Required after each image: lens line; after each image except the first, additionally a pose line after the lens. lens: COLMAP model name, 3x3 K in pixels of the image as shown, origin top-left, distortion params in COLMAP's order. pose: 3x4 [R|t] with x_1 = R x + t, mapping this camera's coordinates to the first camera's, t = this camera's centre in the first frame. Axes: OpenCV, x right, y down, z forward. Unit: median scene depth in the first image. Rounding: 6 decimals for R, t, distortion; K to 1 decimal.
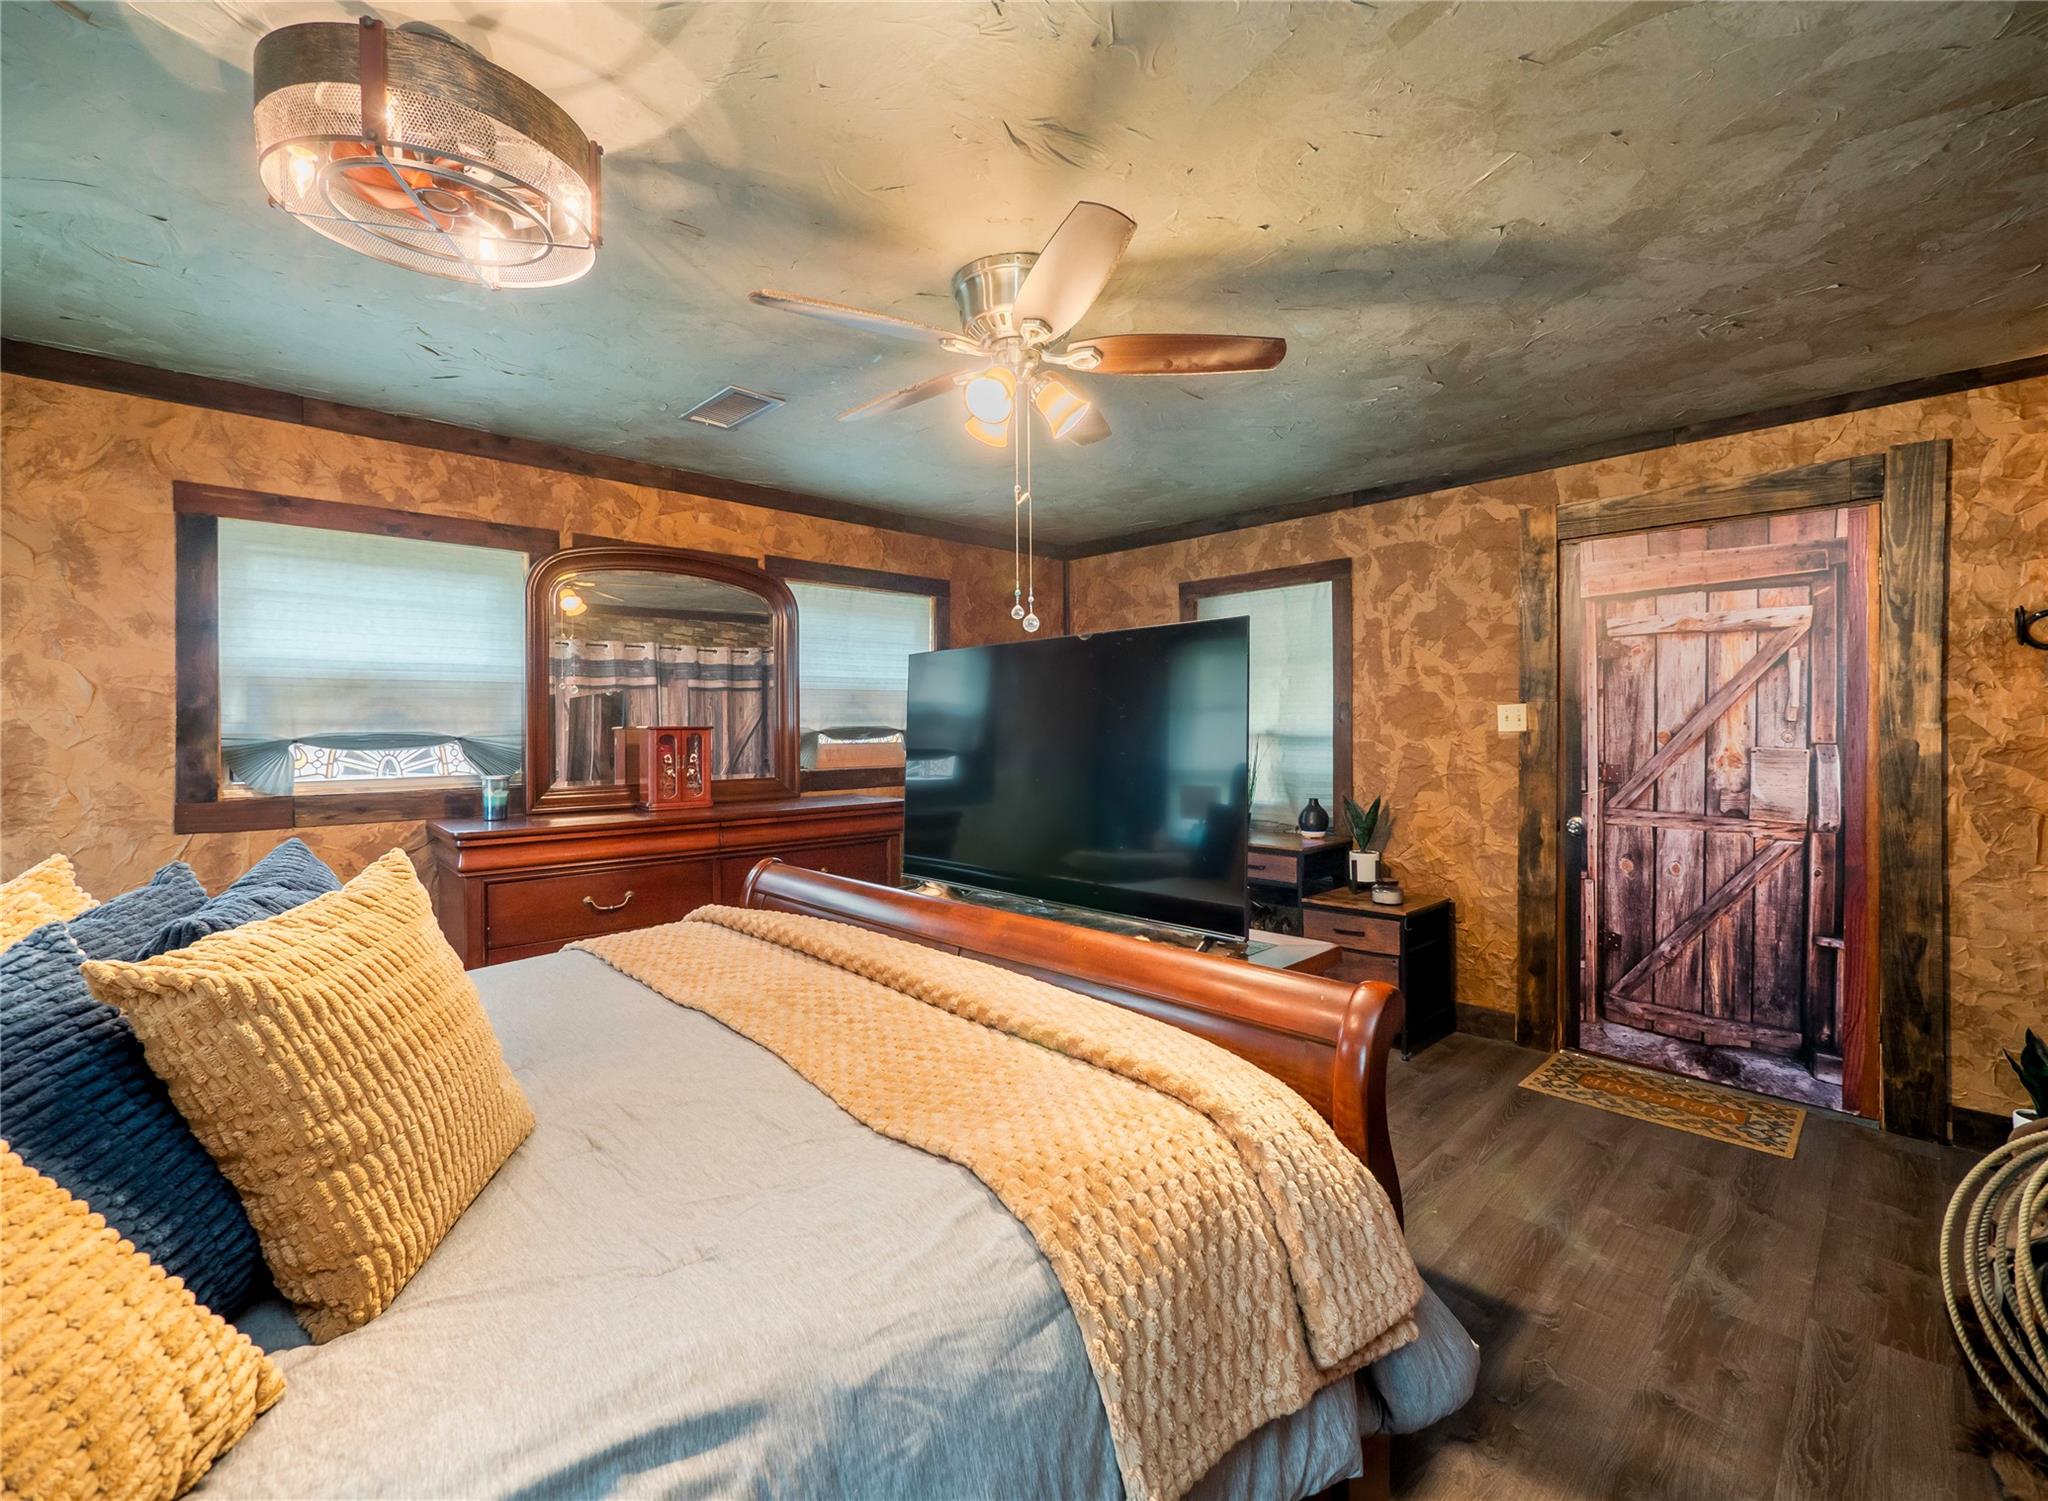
lens RADIAL K [[871.7, 0, 1024.9], [0, 871.7, 734.8], [0, 0, 1]] dist [-0.008461, 0.000881]
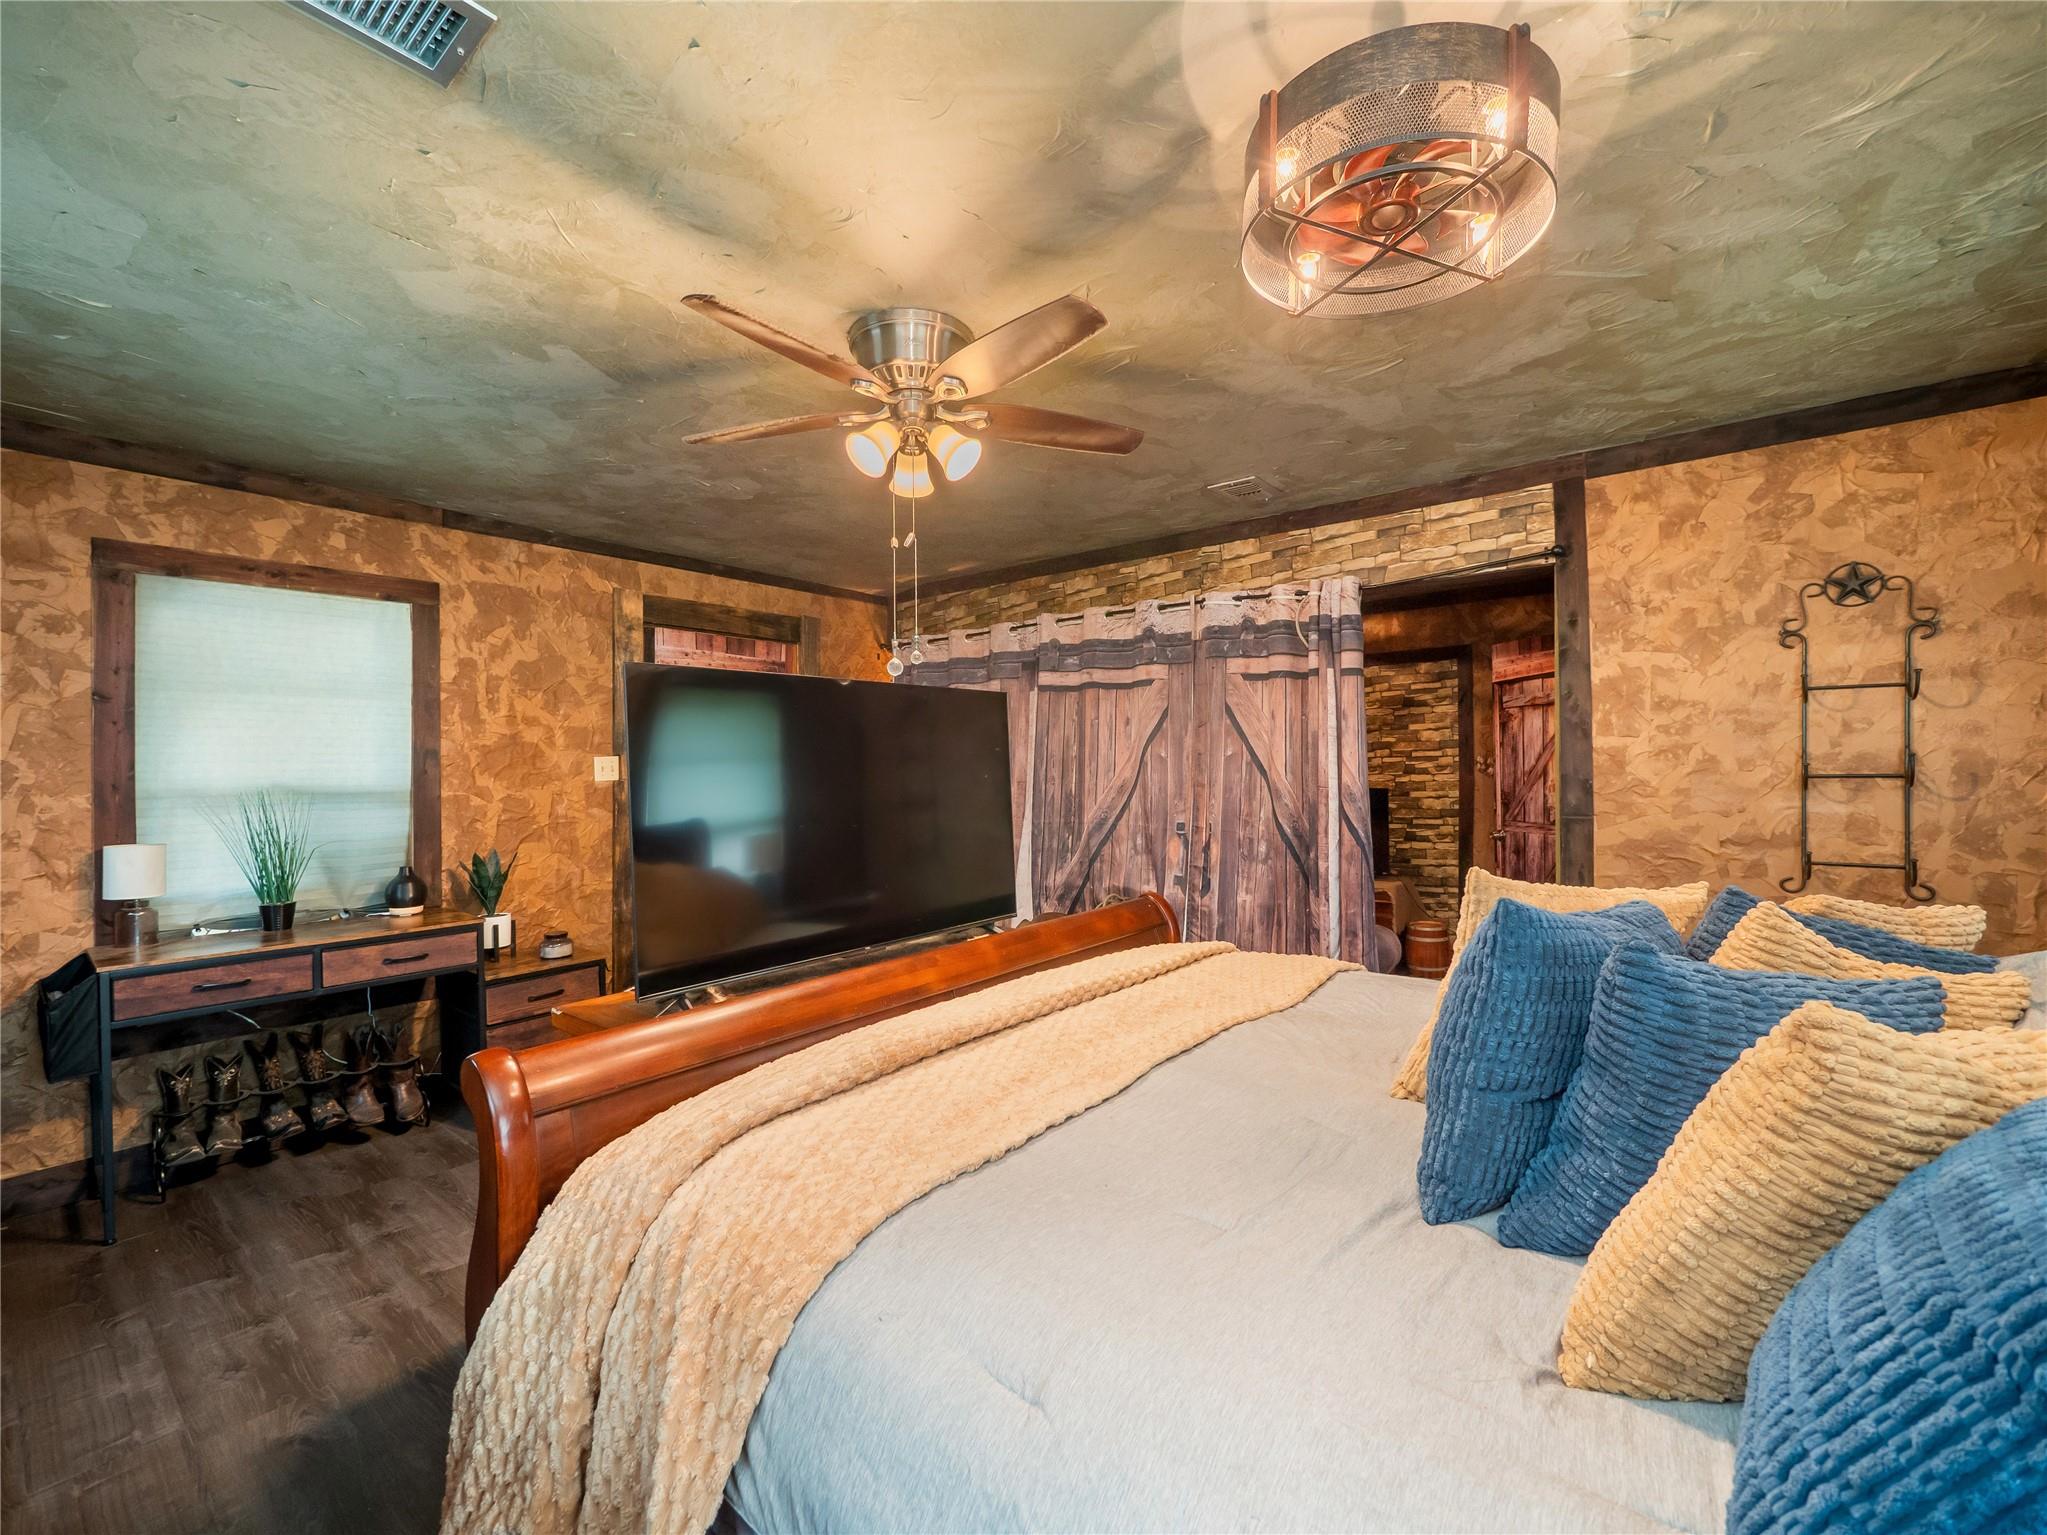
lens RADIAL K [[871.3, 0, 1028.0], [0, 871.3, 774.9], [0, 0, 1]] dist [-0.008461, 0.000881]
pose [[-0.119440, -0.001596, 0.992840, -0.928956], [0.022425, 0.999739, 0.004305, -0.005644], [-0.992588, 0.022778, -0.119373, 0.880057]]
